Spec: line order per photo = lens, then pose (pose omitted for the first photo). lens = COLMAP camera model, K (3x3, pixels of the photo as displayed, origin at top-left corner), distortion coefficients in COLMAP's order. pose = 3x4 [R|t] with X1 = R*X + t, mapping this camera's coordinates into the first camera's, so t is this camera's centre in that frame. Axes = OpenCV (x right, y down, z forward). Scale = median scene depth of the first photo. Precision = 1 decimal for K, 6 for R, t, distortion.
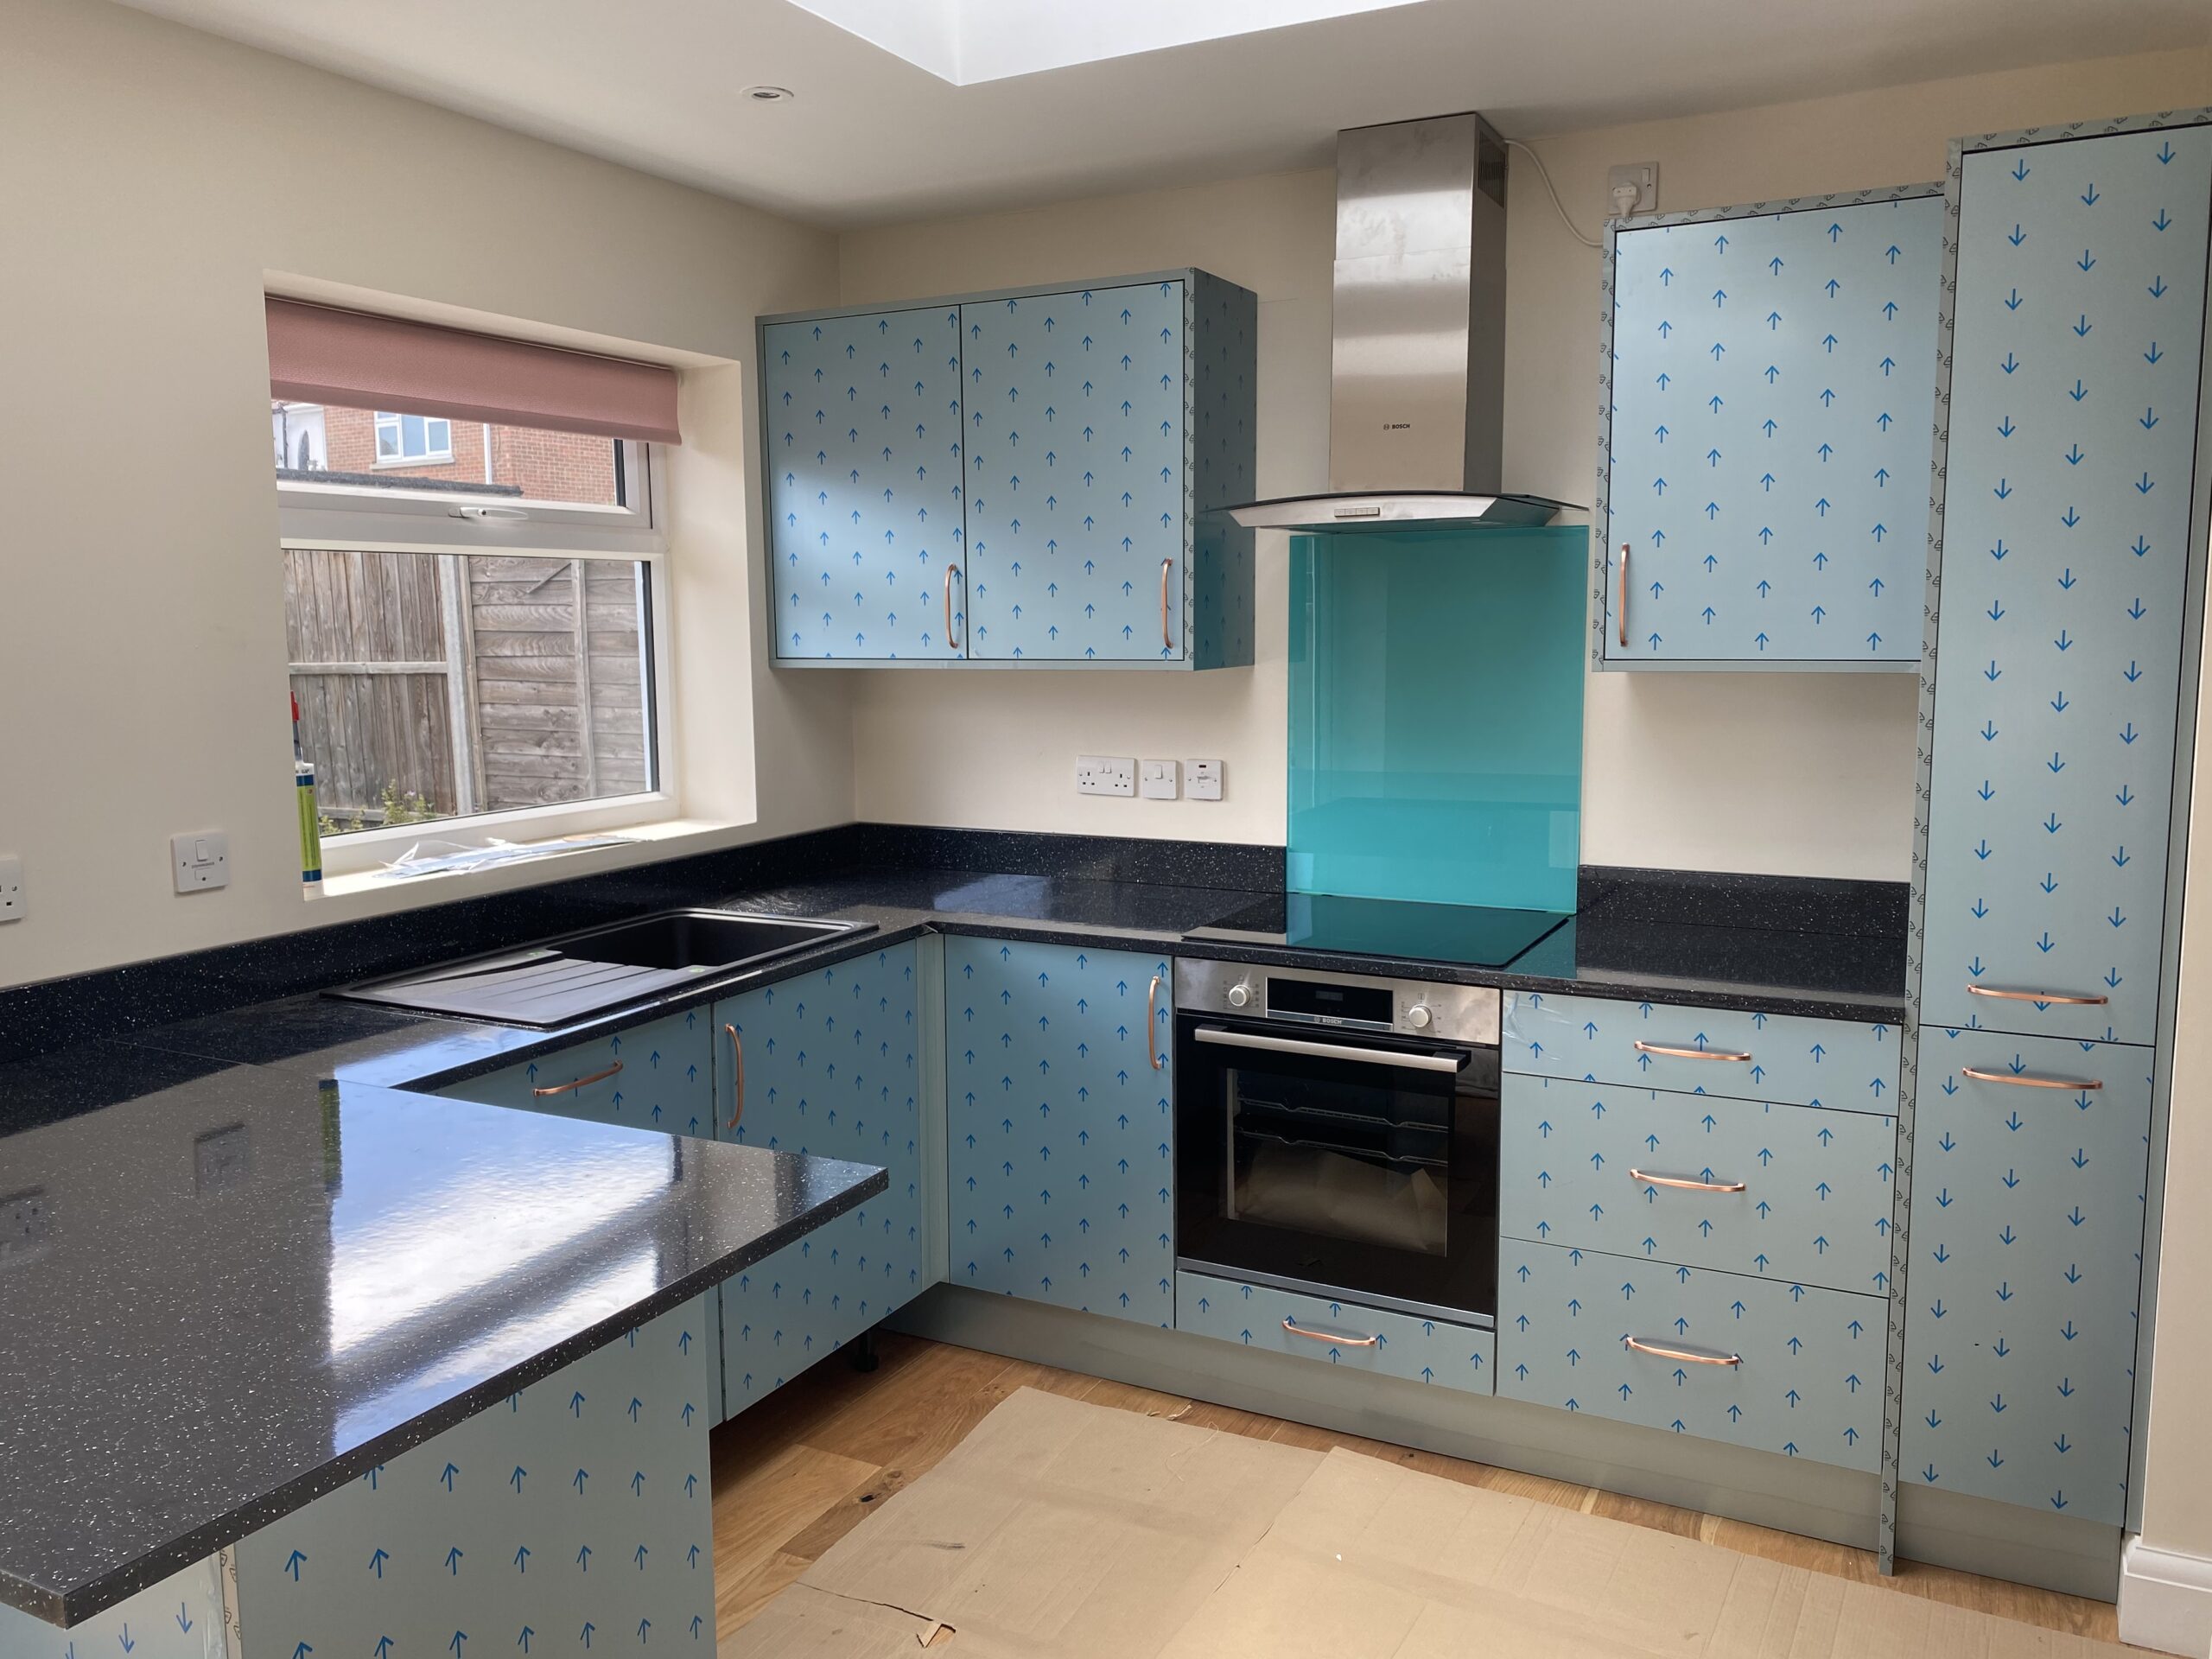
lens RADIAL K [[1702.5, 0, 1073.2], [0, 1702.5, 831.6], [0, 0, 1]] dist [0.017429, -0.009000]
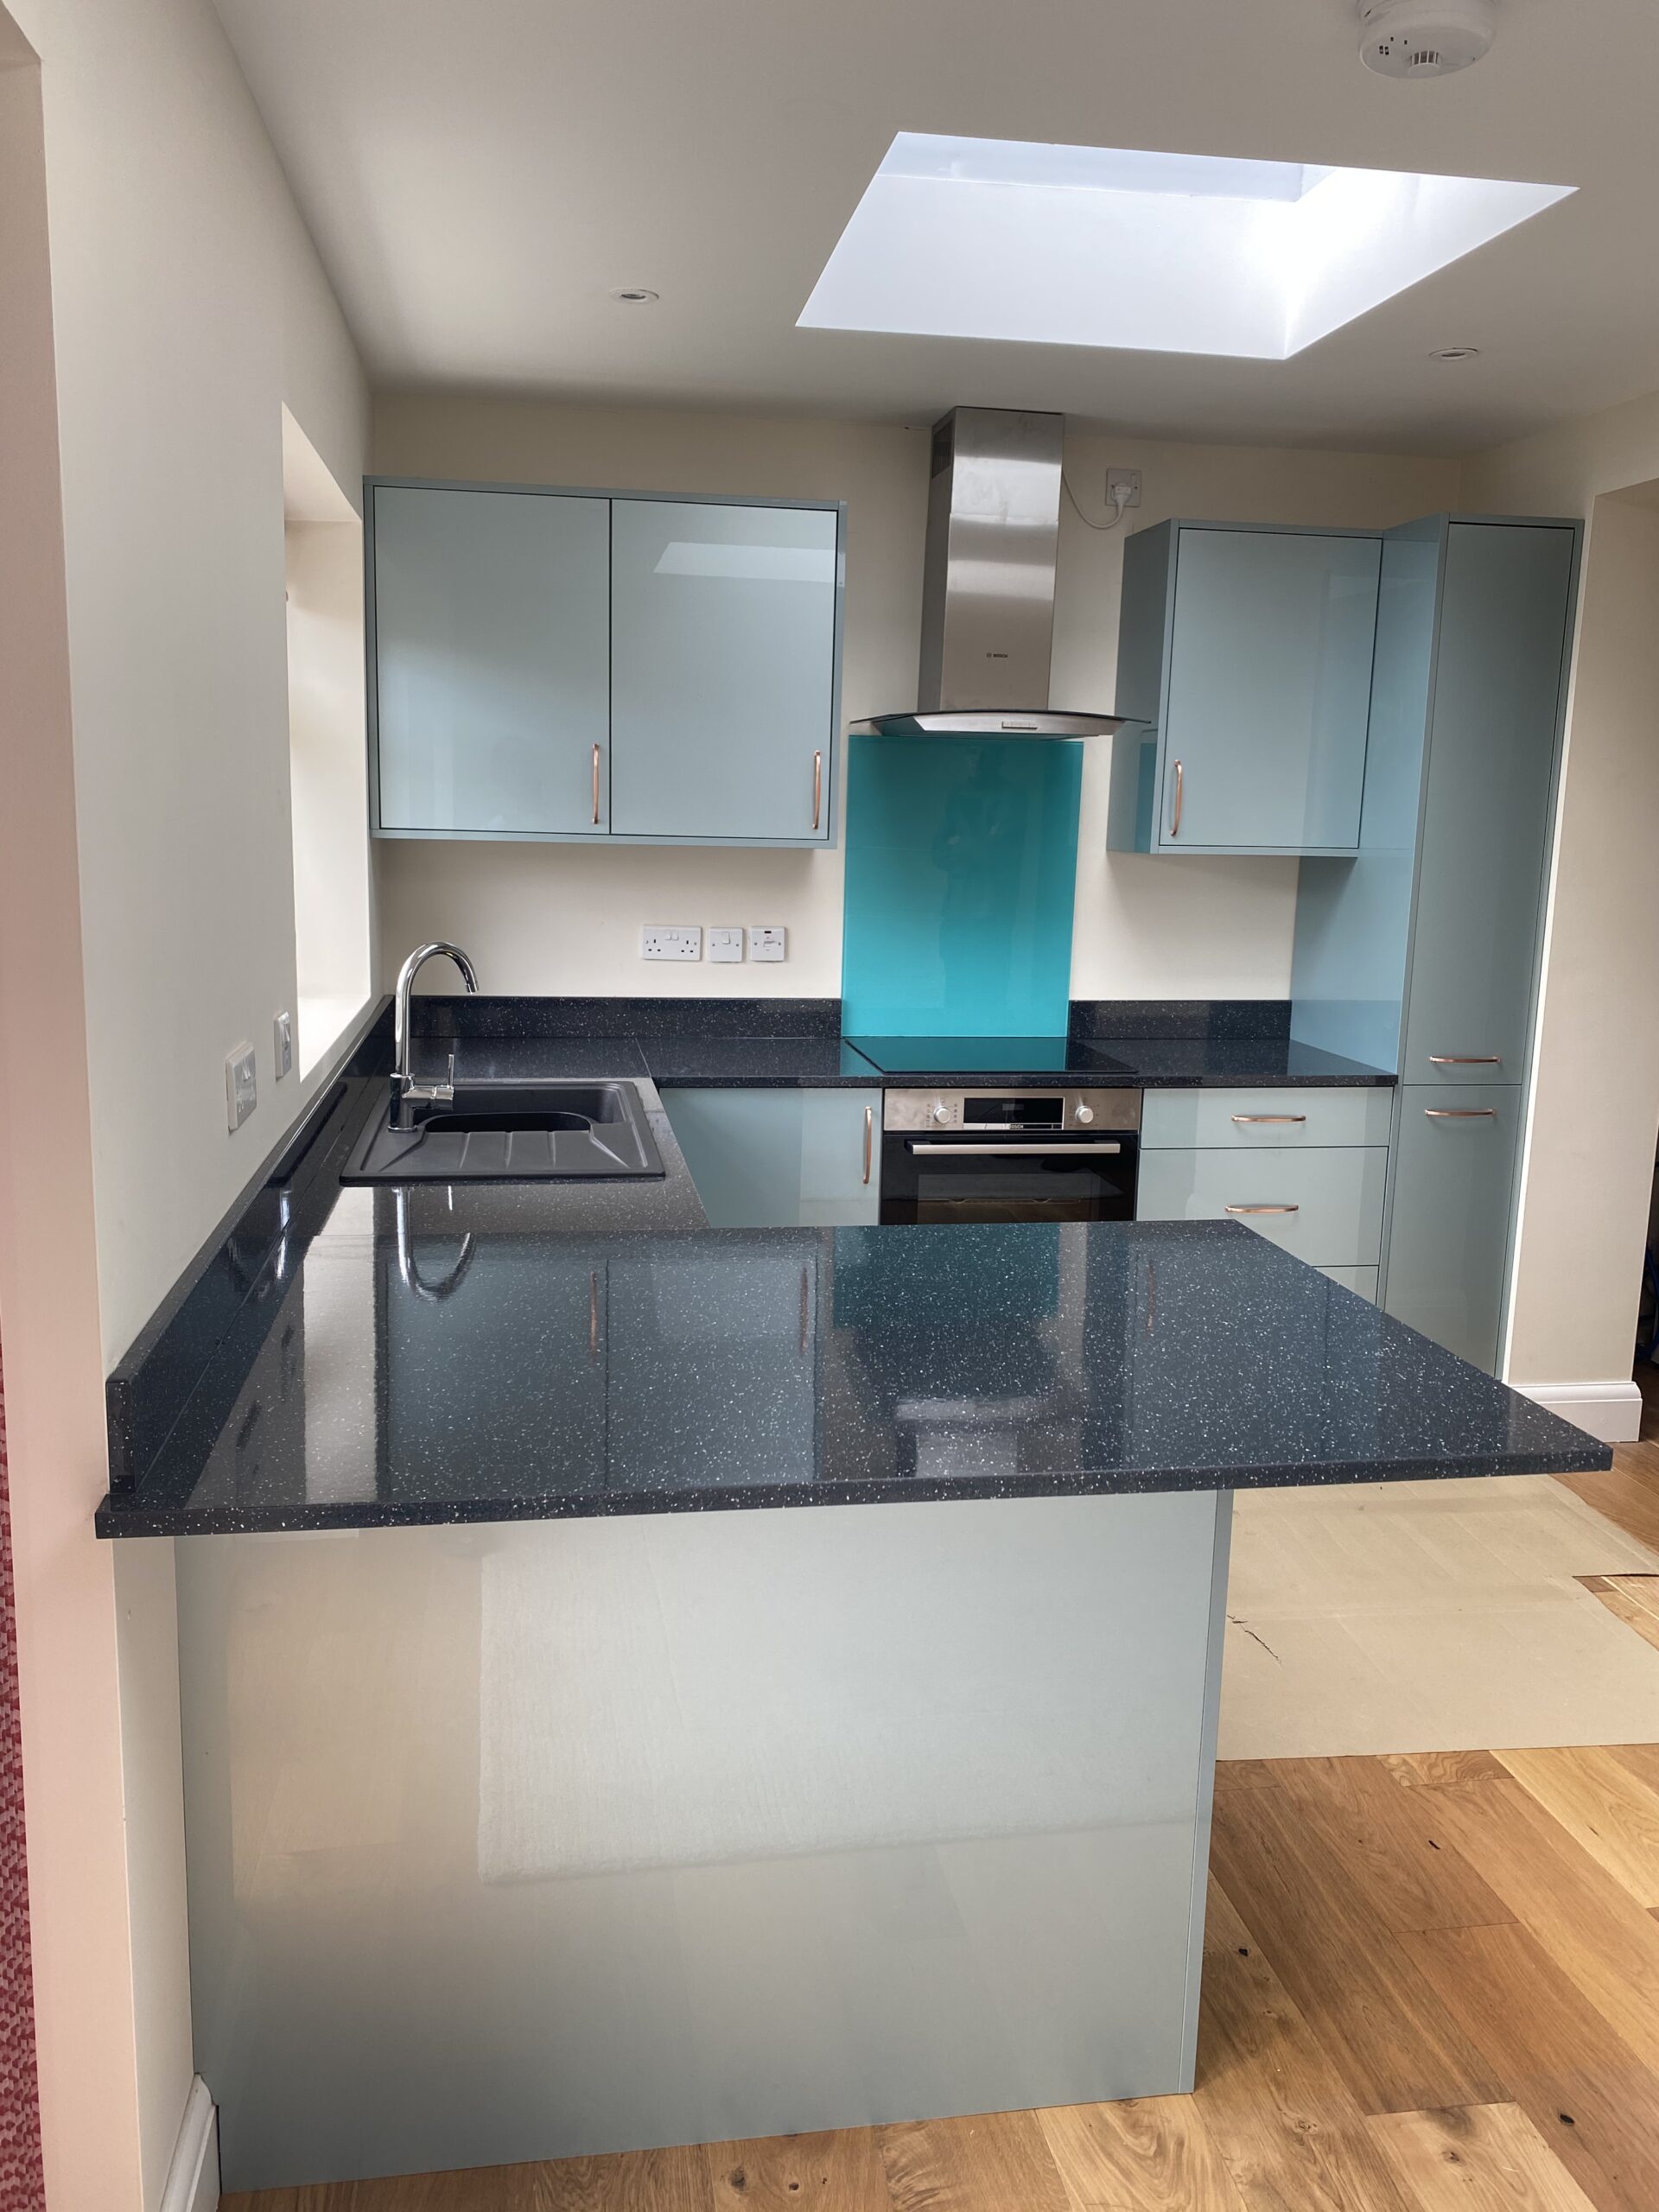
lens RADIAL K [[1726.0, 0, 829.5], [0, 1726.0, 1106.0], [0, 0, 1]] dist [0.036493, -0.003087]
pose [[0.792027, -0.077792, 0.605510, -0.722405], [0.044551, 0.996569, 0.069757, -0.000964], [-0.608859, -0.028273, 0.792775, 0.056724]]
